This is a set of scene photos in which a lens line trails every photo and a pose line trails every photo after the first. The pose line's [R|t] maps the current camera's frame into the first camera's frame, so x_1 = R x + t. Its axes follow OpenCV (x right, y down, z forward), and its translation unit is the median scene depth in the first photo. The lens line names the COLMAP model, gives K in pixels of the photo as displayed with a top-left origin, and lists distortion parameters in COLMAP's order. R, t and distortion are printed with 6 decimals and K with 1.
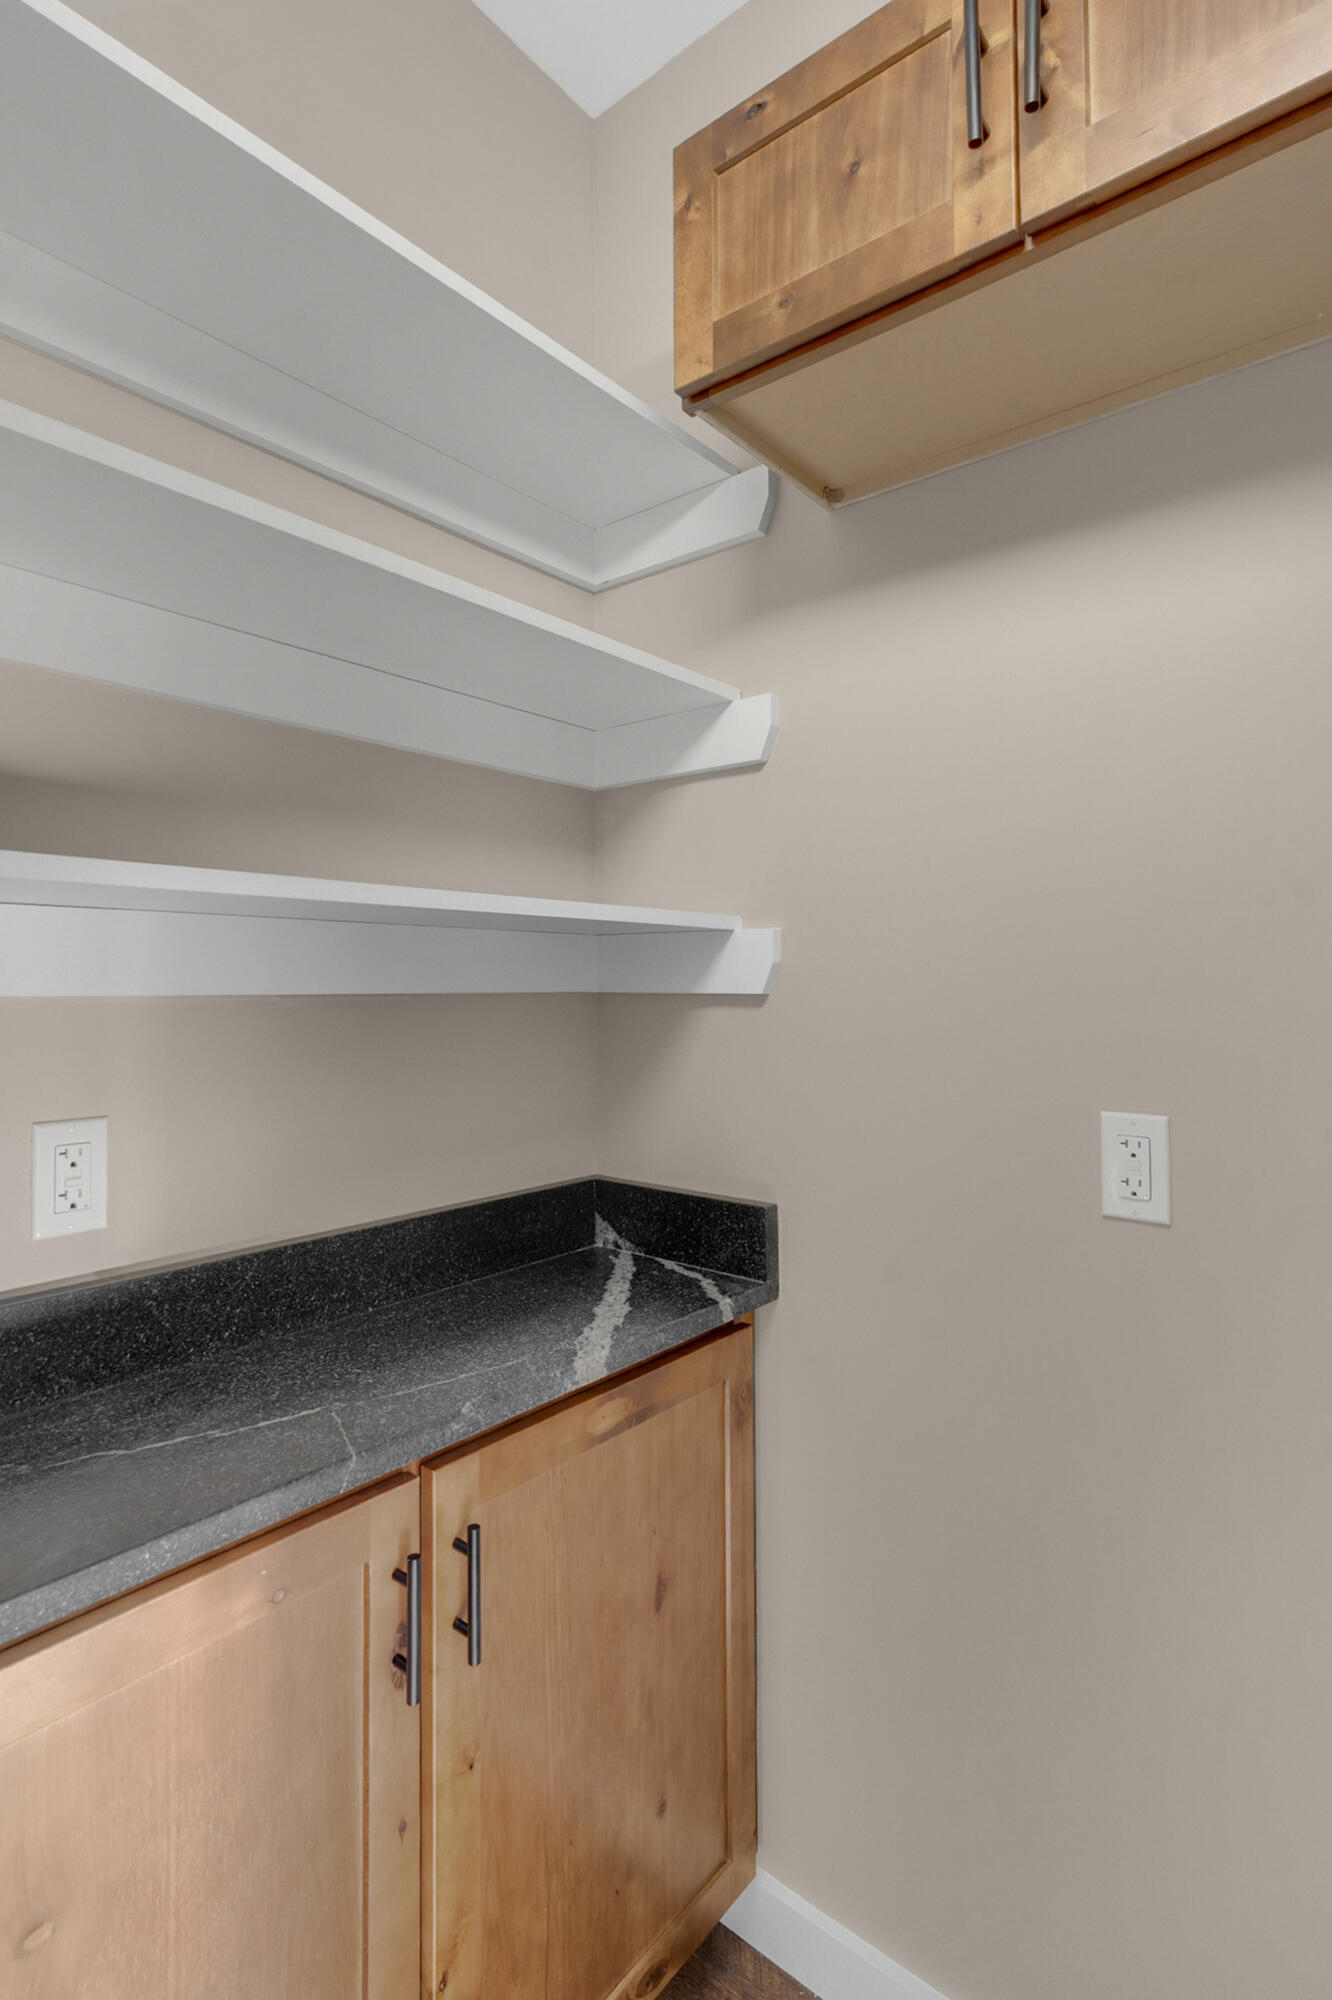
lens RADIAL K [[981.7, 0, 669.4], [0, 981.7, 980.6], [0, 0, 1]] dist [-0.004860, 0.000693]
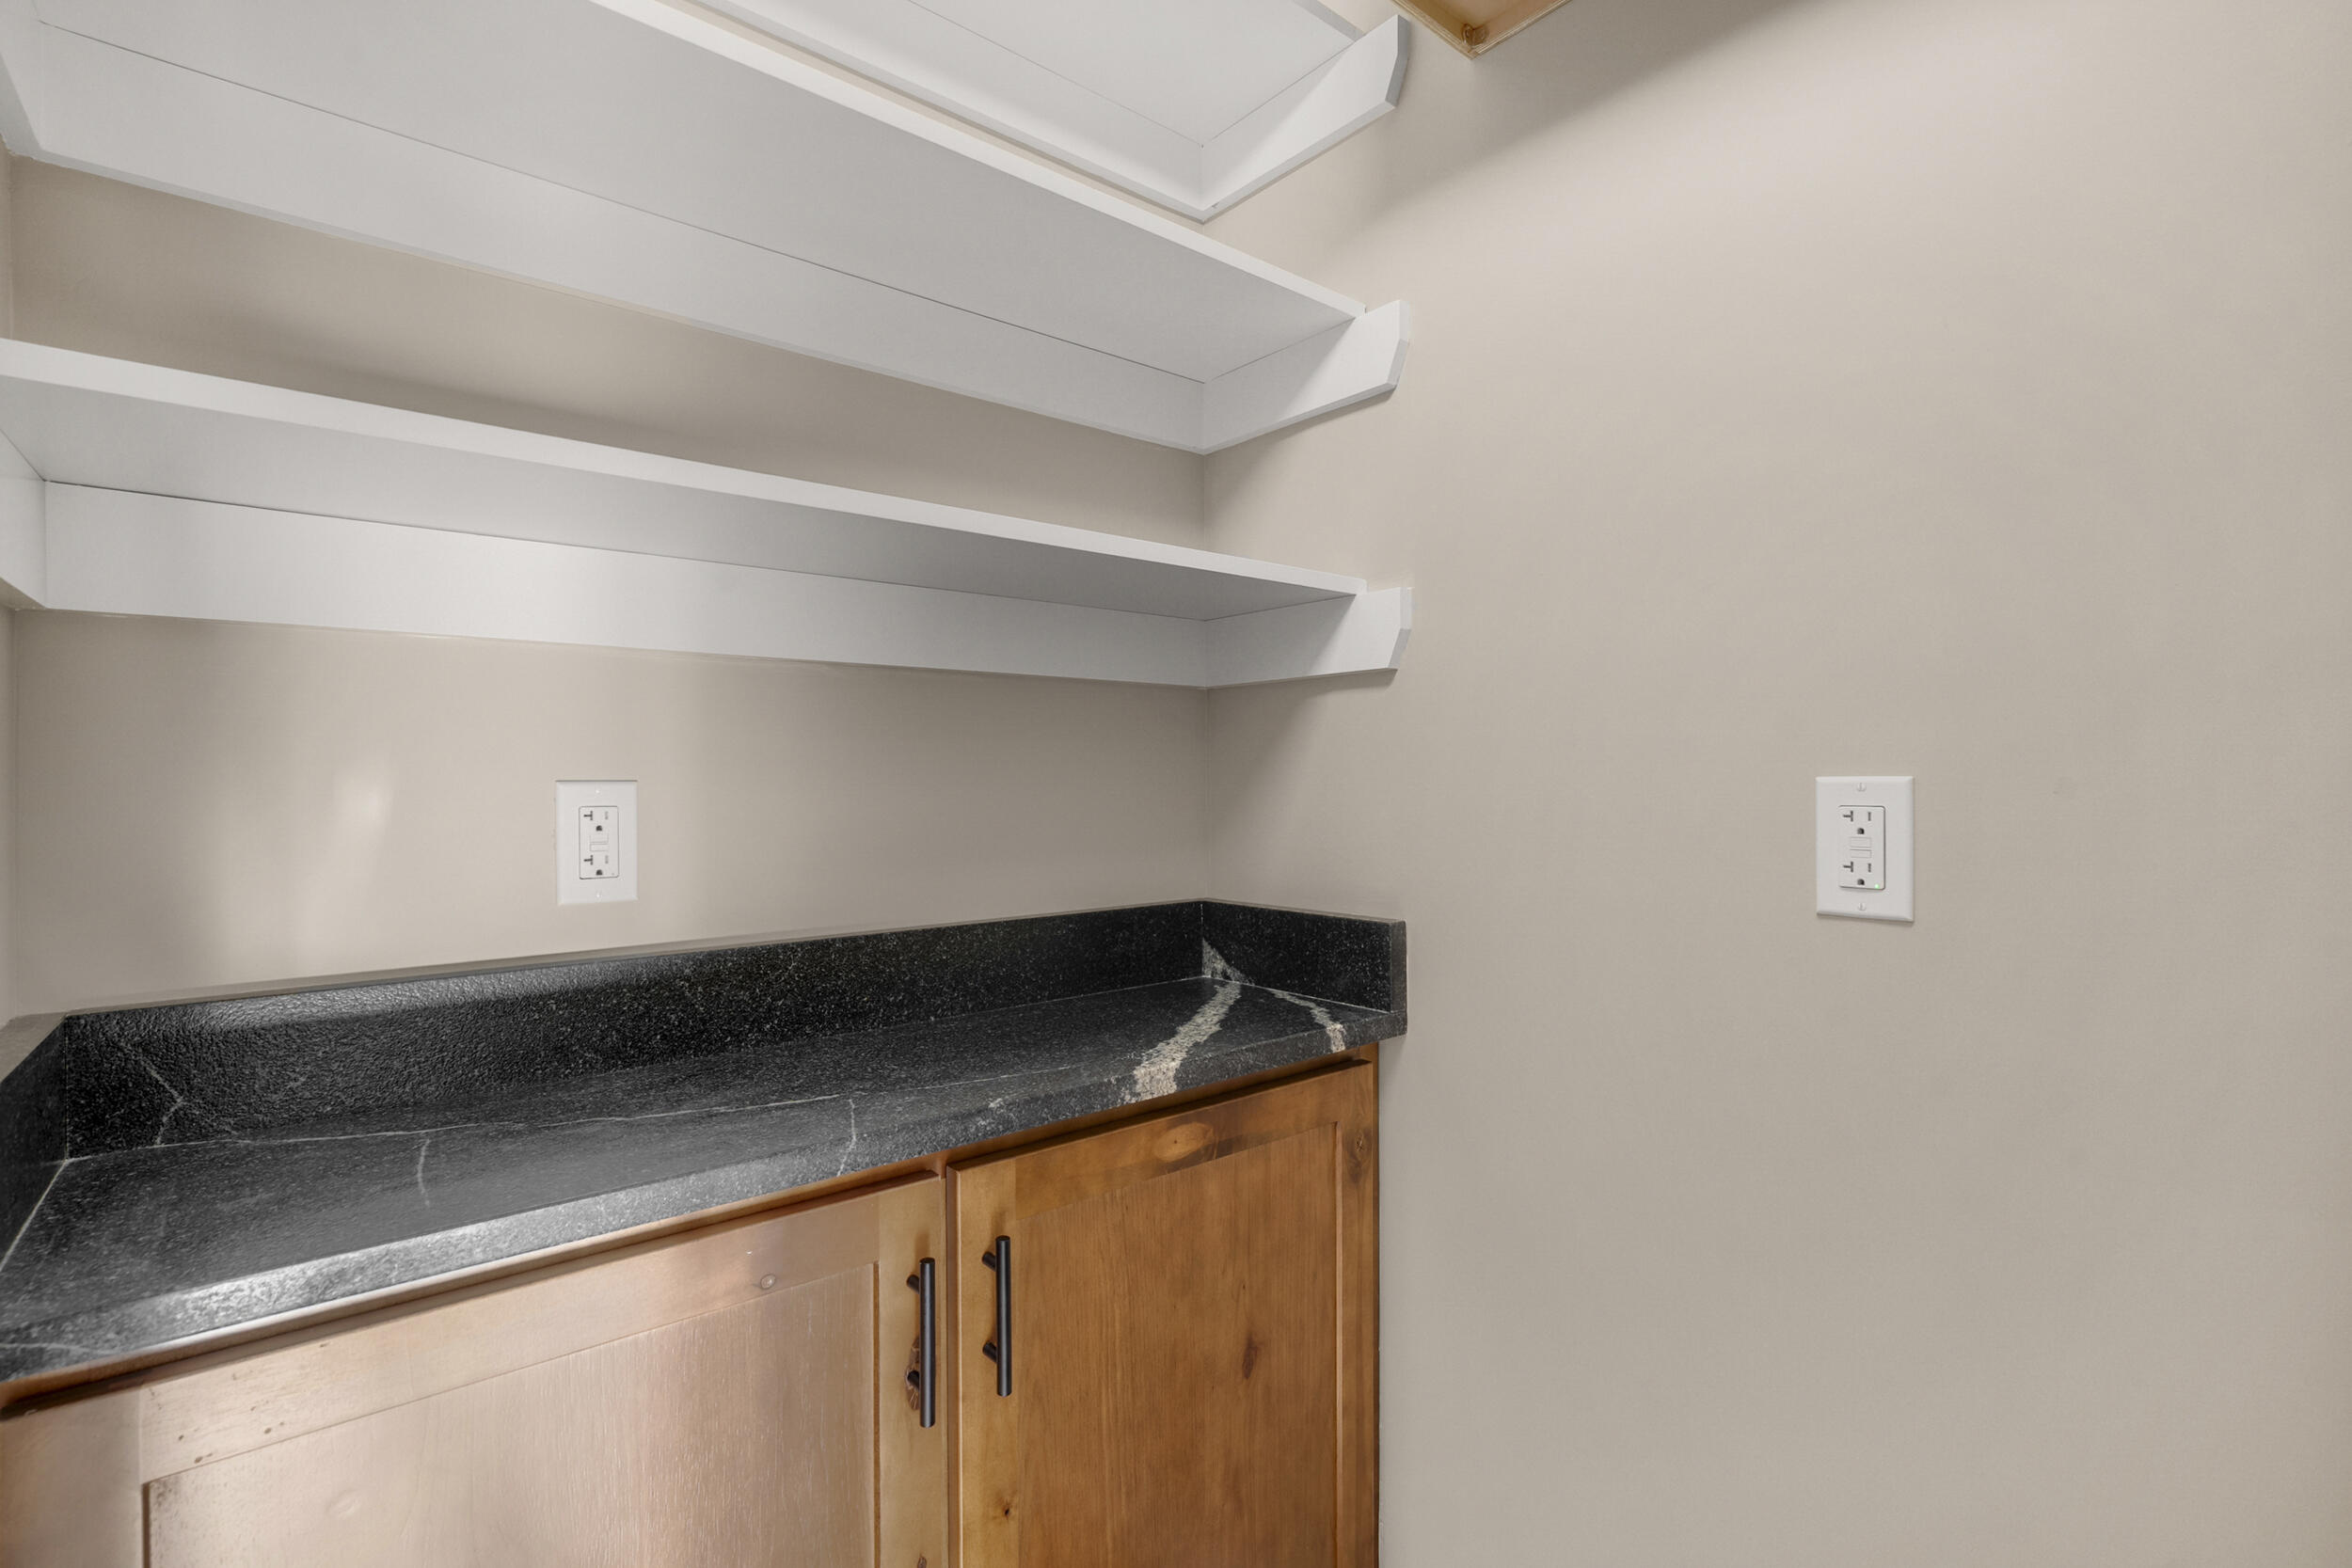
lens RADIAL K [[1068.9, 0, 1167.6], [0, 1068.9, 801.5], [0, 0, 1]] dist [-0.010505, 0.002484]
pose [[0.983386, 0.001909, -0.181519, 0.092683], [0.003905, 0.999491, 0.031665, 0.119324], [0.181487, -0.031847, 0.982877, 0.096759]]
